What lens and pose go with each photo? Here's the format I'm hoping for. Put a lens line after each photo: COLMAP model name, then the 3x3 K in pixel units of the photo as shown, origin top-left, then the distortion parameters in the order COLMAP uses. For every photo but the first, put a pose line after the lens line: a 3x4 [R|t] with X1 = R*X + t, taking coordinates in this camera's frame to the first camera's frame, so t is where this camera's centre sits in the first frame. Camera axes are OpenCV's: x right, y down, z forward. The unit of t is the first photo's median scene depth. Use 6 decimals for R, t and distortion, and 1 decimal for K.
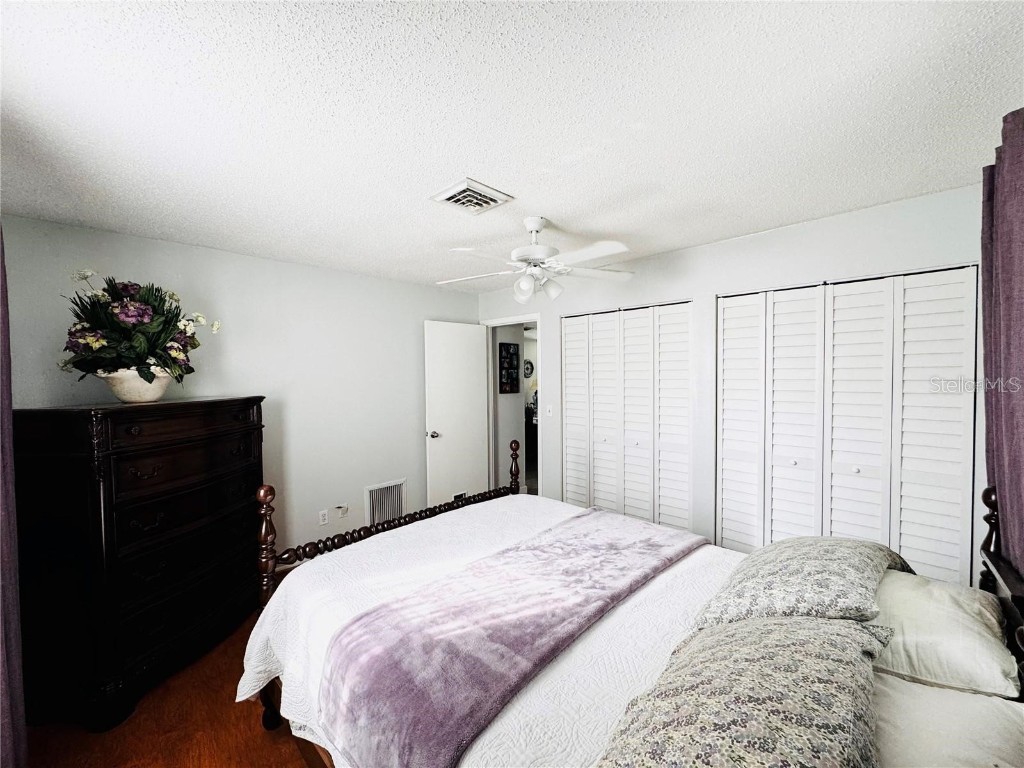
lens RADIAL K [[410.1, 0, 512.2], [0, 410.1, 382.3], [0, 0, 1]] dist [-0.000466, 0.000126]
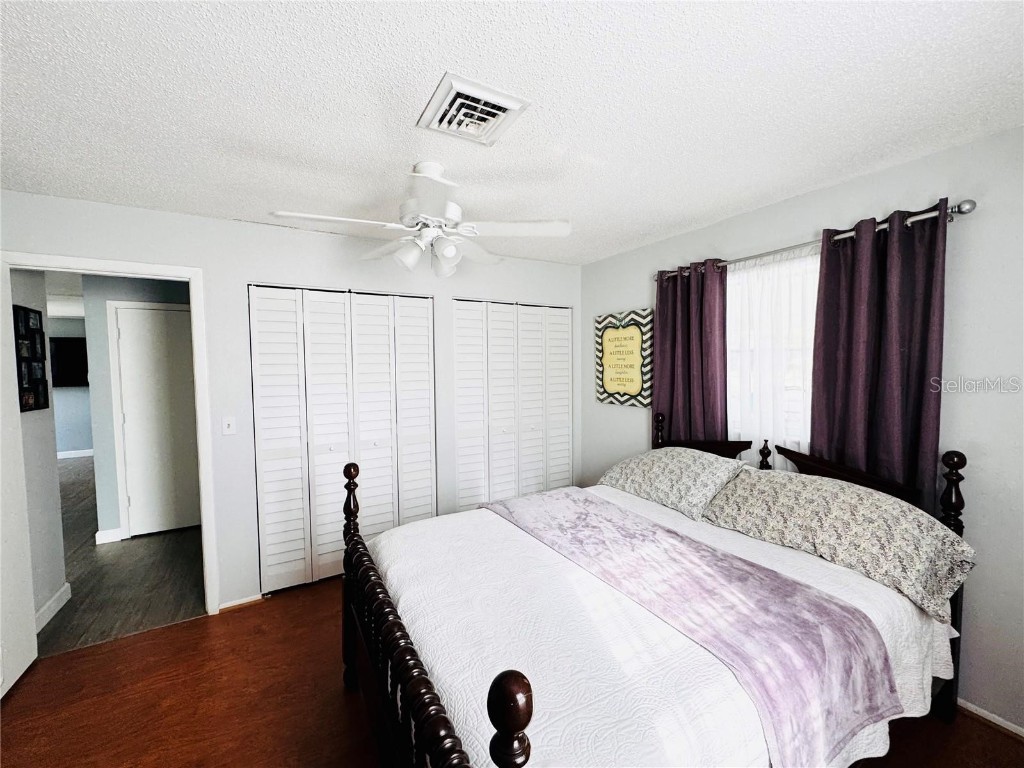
lens RADIAL K [[410.1, 0, 512.2], [0, 410.1, 382.3], [0, 0, 1]] dist [-0.000466, 0.000126]
pose [[0.258367, -0.038307, 0.965287, -0.717095], [0.032322, 0.998997, 0.030994, -0.007631], [-0.965506, 0.023192, 0.259346, 0.699489]]
